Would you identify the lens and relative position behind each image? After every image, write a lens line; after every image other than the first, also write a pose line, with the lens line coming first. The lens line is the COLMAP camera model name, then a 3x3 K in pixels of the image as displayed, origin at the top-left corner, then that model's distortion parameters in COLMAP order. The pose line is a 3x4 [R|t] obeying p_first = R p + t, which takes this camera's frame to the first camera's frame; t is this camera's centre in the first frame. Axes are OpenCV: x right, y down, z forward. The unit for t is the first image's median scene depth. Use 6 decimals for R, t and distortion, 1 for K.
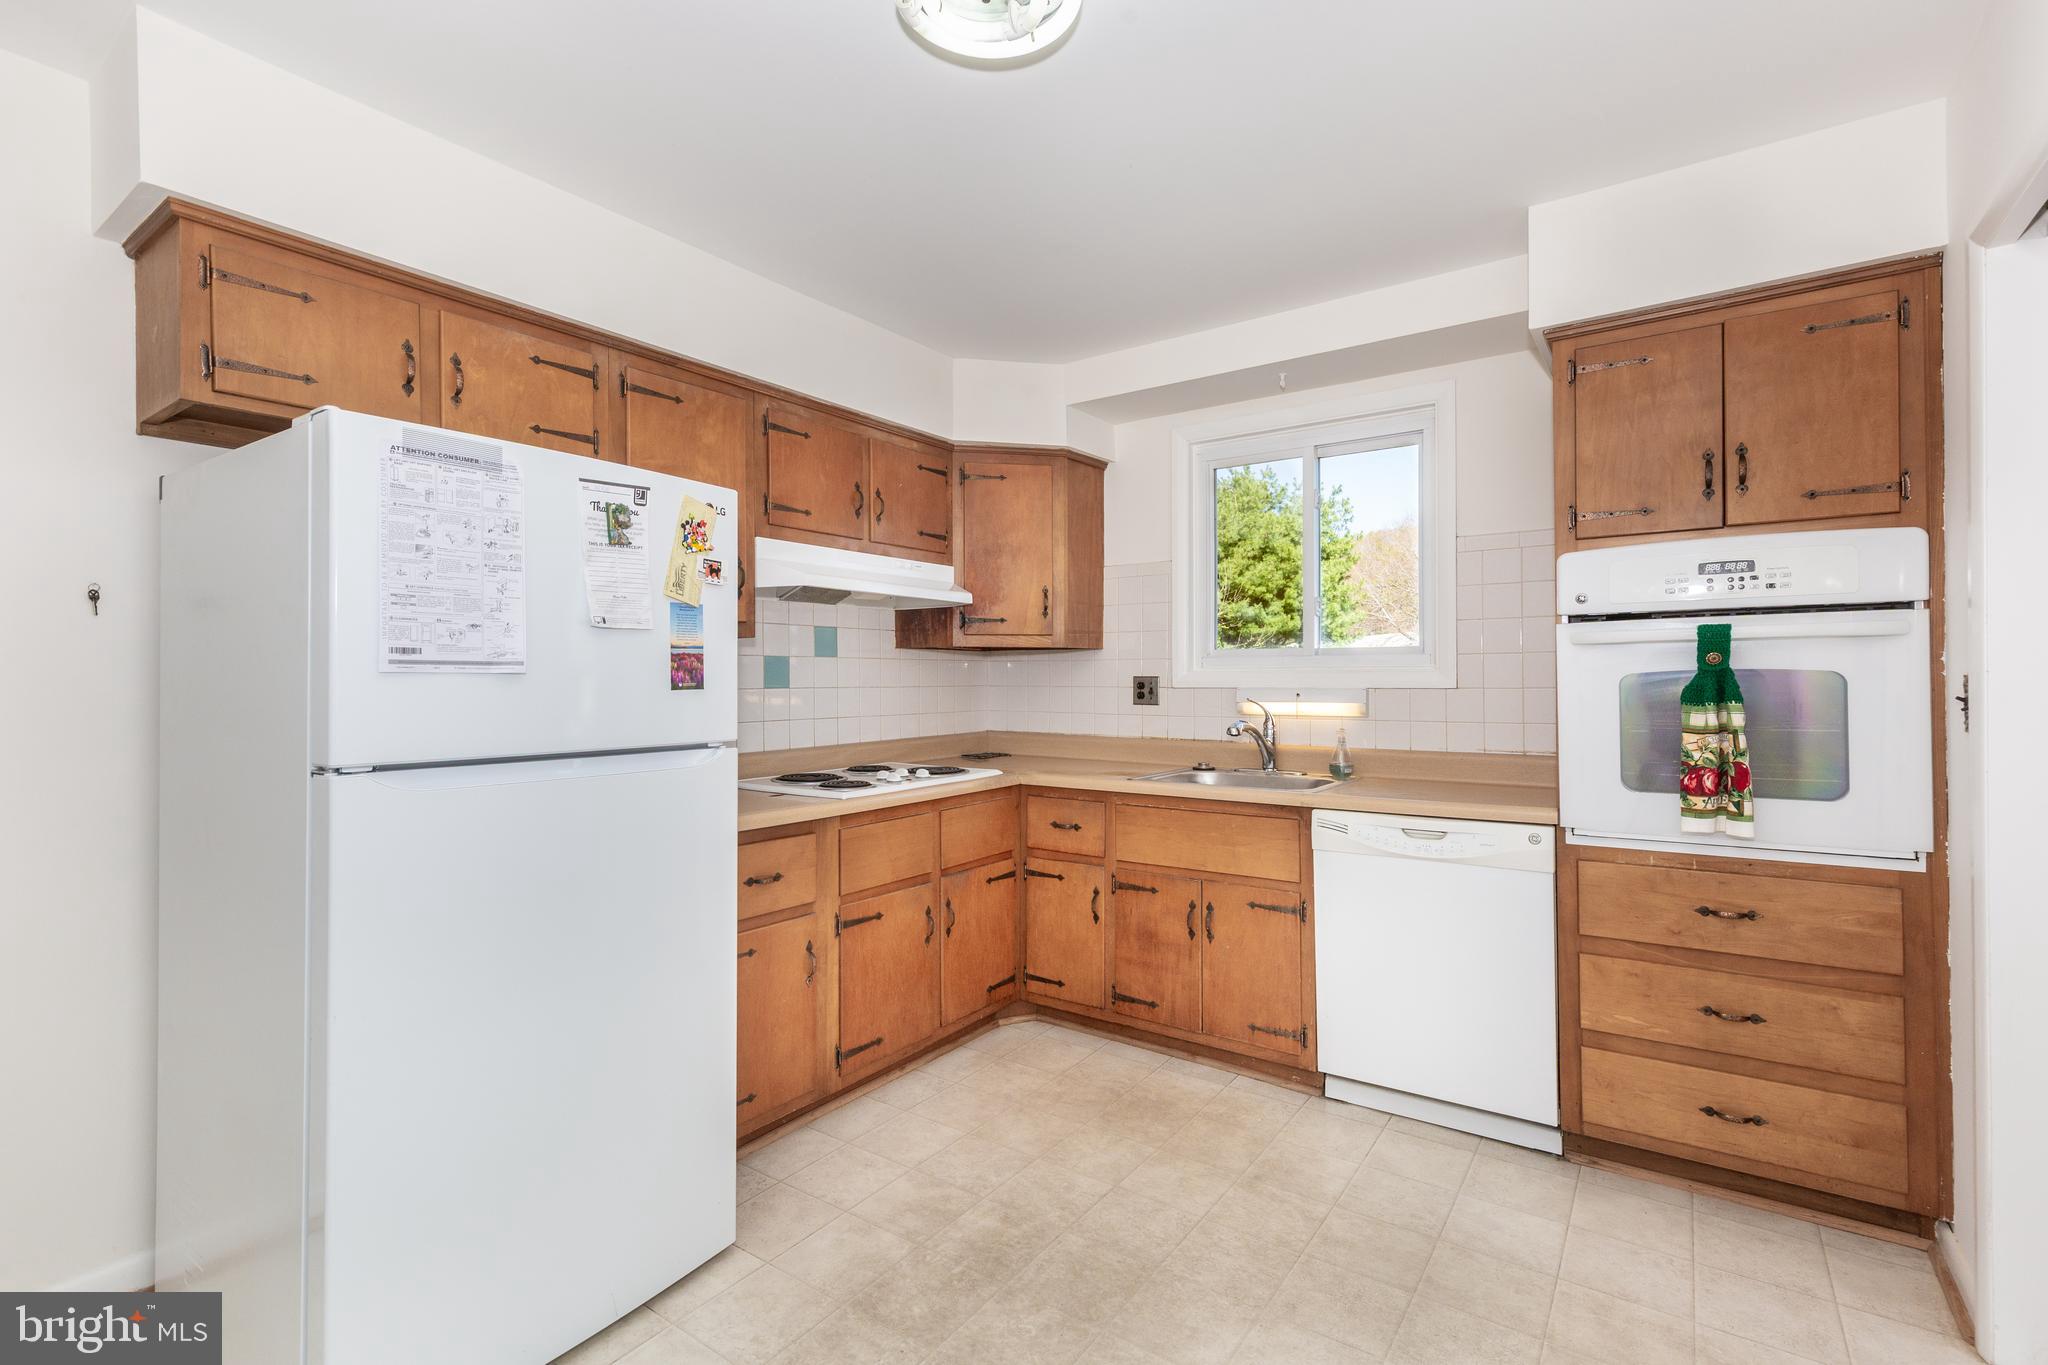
lens RADIAL K [[930.3, 0, 1061.6], [0, 930.3, 673.7], [0, 0, 1]] dist [0.001772, -0.000205]
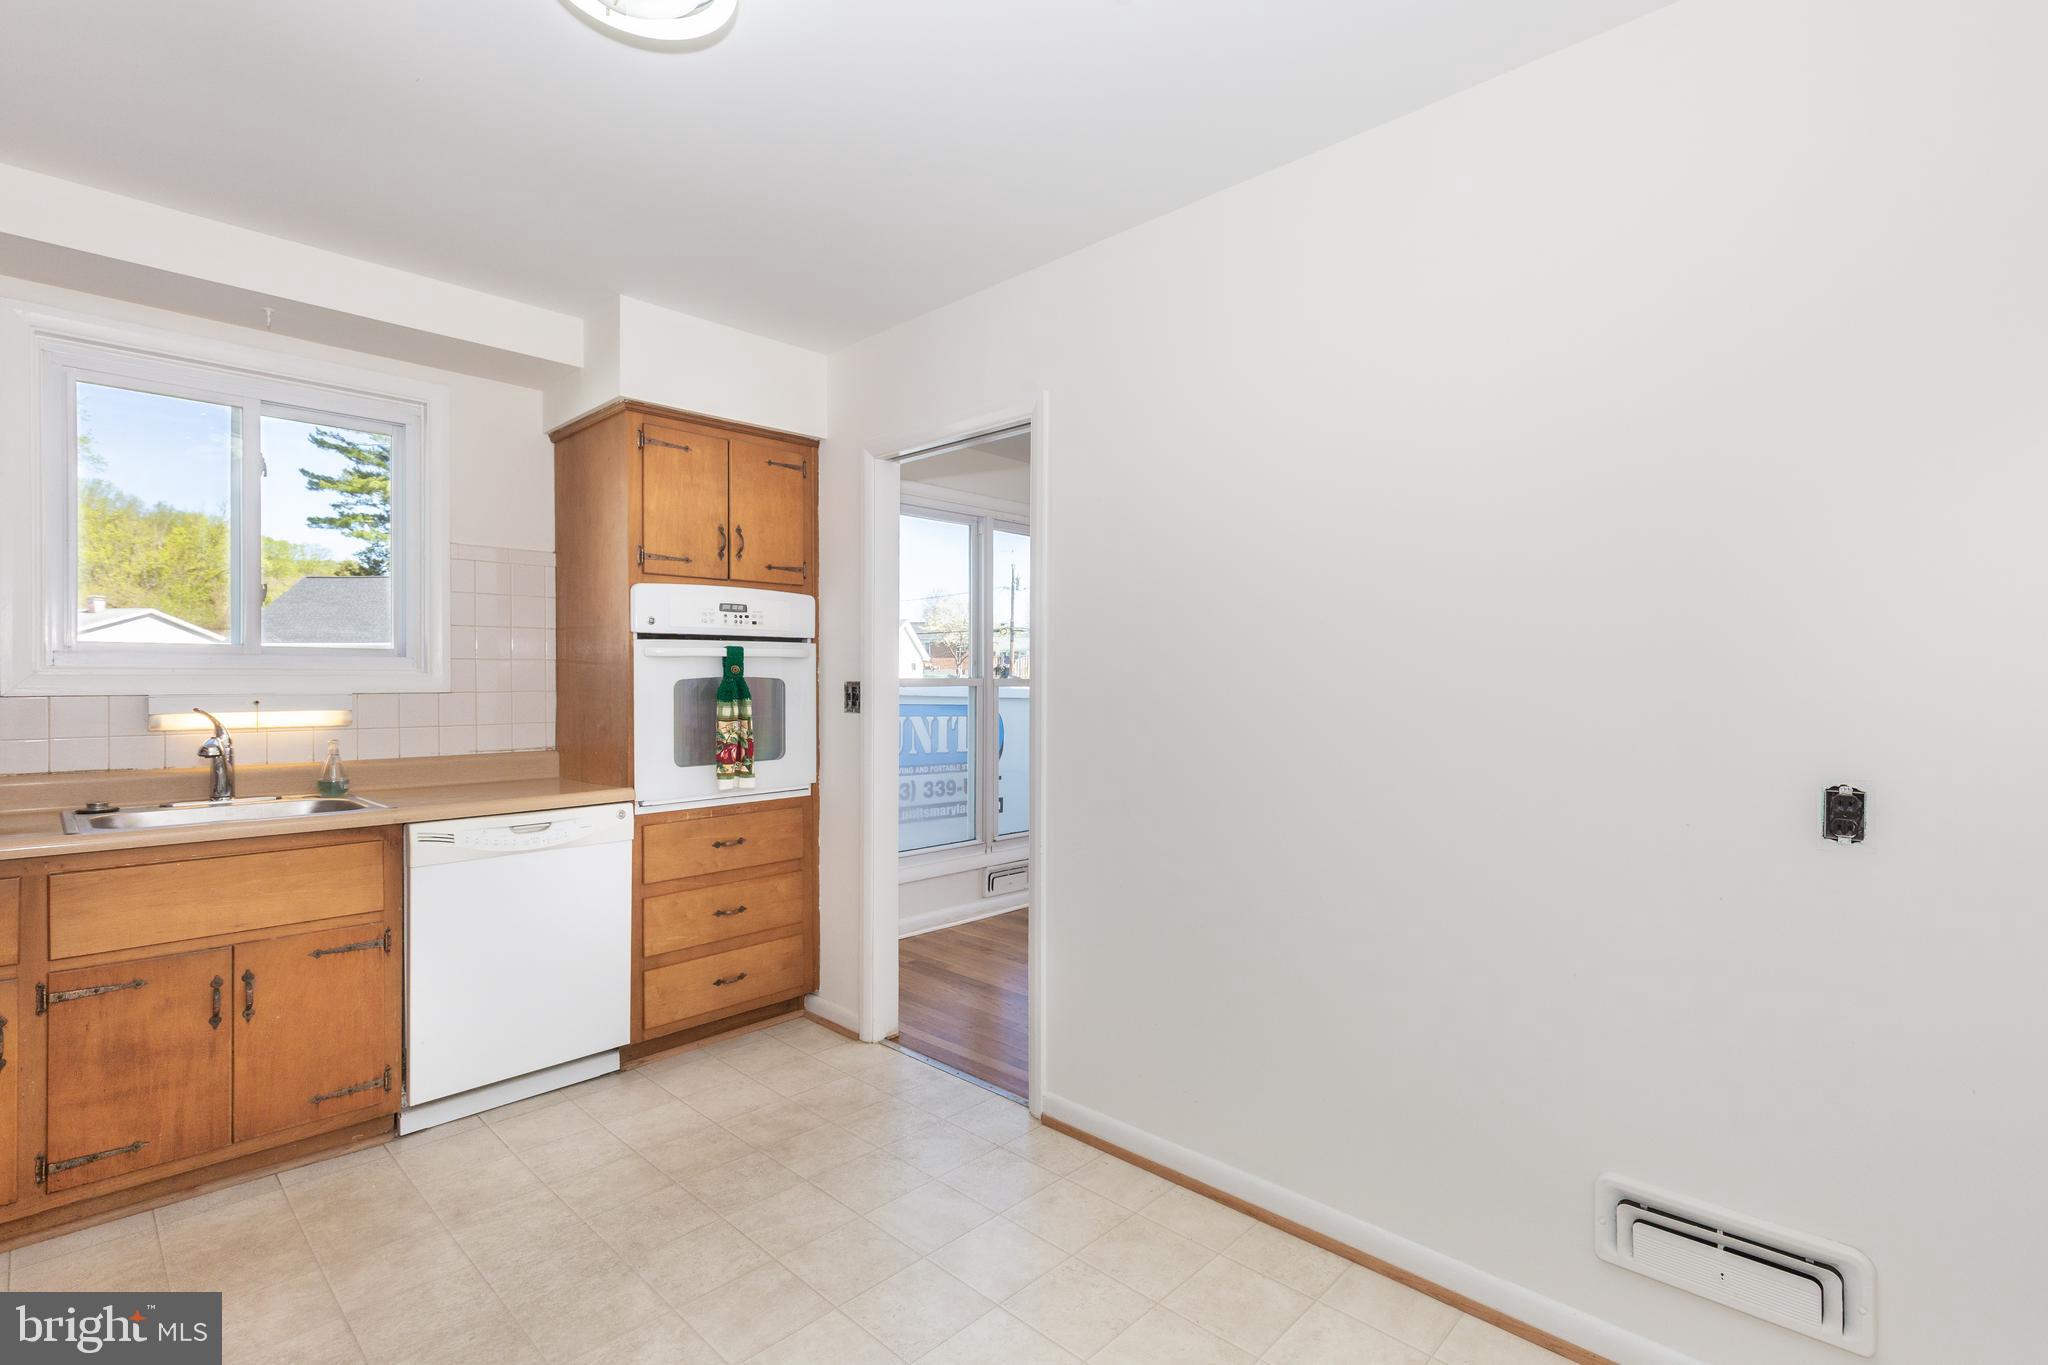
lens RADIAL K [[960.9, 0, 997.8], [0, 960.9, 683.4], [0, 0, 1]] dist [0.002211, 0.000203]
pose [[0.161832, 0.001223, 0.986818, -0.723850], [-0.005717, 0.999984, -0.000301, 0.003430], [-0.986802, -0.005593, 0.161837, 0.340844]]
